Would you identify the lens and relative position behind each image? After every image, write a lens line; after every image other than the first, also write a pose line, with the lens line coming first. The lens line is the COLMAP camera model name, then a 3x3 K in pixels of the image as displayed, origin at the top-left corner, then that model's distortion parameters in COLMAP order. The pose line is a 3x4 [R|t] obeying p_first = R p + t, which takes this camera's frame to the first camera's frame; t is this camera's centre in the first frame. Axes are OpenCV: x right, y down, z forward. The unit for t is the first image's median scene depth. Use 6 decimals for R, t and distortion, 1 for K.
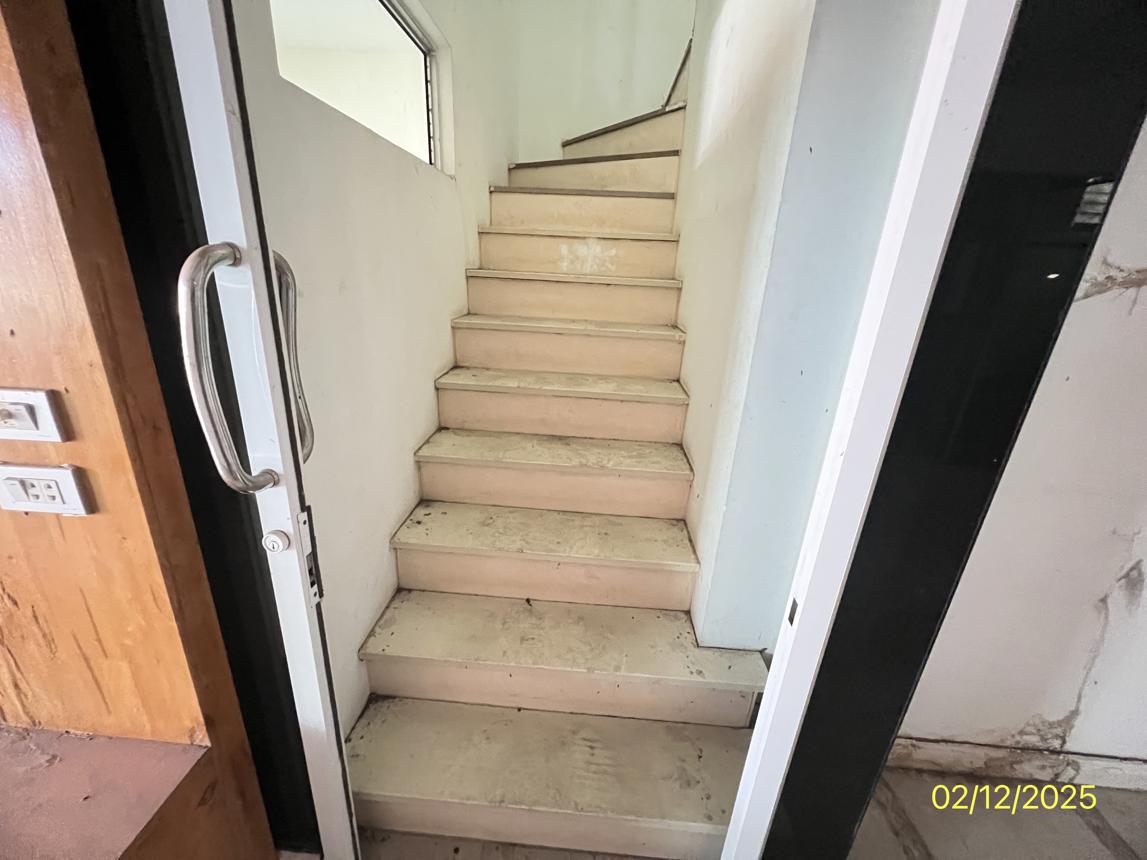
lens RADIAL K [[464.3, 0, 575.6], [0, 464.3, 430.5], [0, 0, 1]] dist [-0.000562, -0.000491]
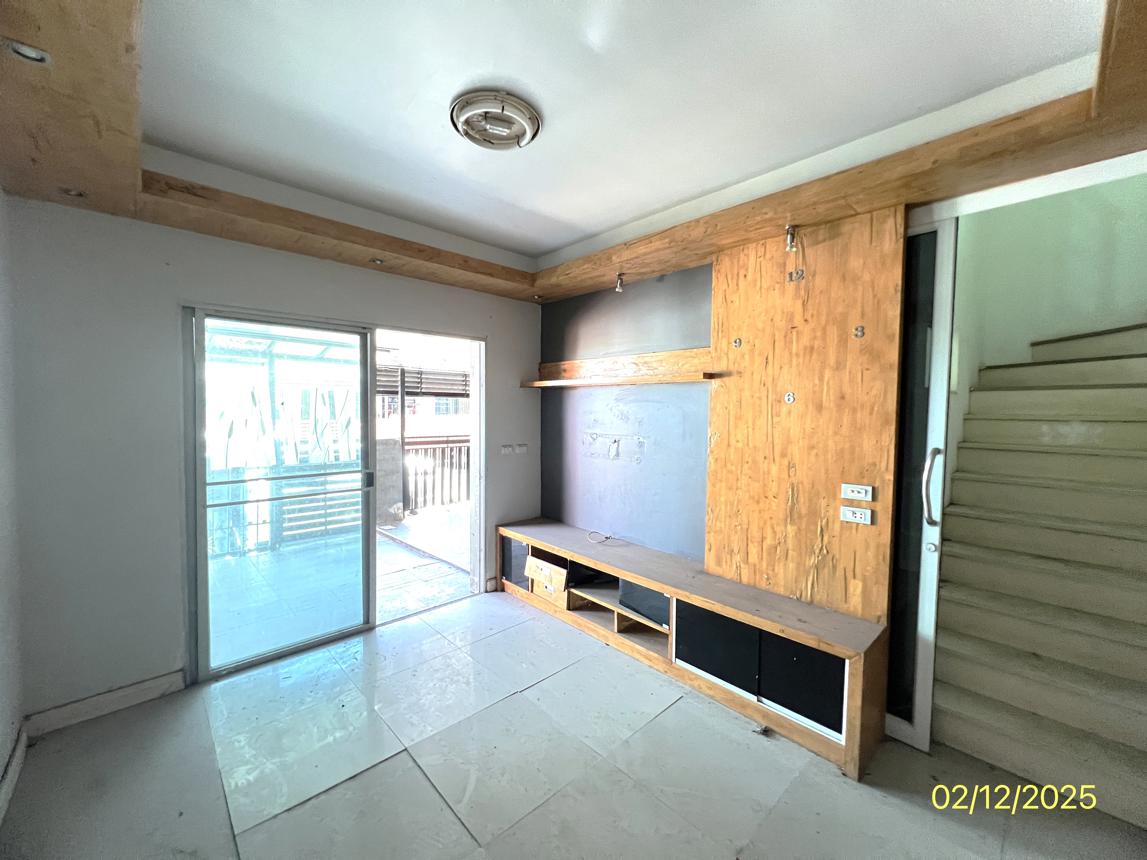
lens RADIAL K [[464.3, 0, 567.8], [0, 464.3, 428.0], [0, 0, 1]] dist [-0.000562, -0.000491]
pose [[0.721456, -0.012541, -0.692346, -0.262802], [-0.209089, 0.949222, -0.235074, 0.633552], [0.660138, 0.314358, 0.682200, -2.431748]]
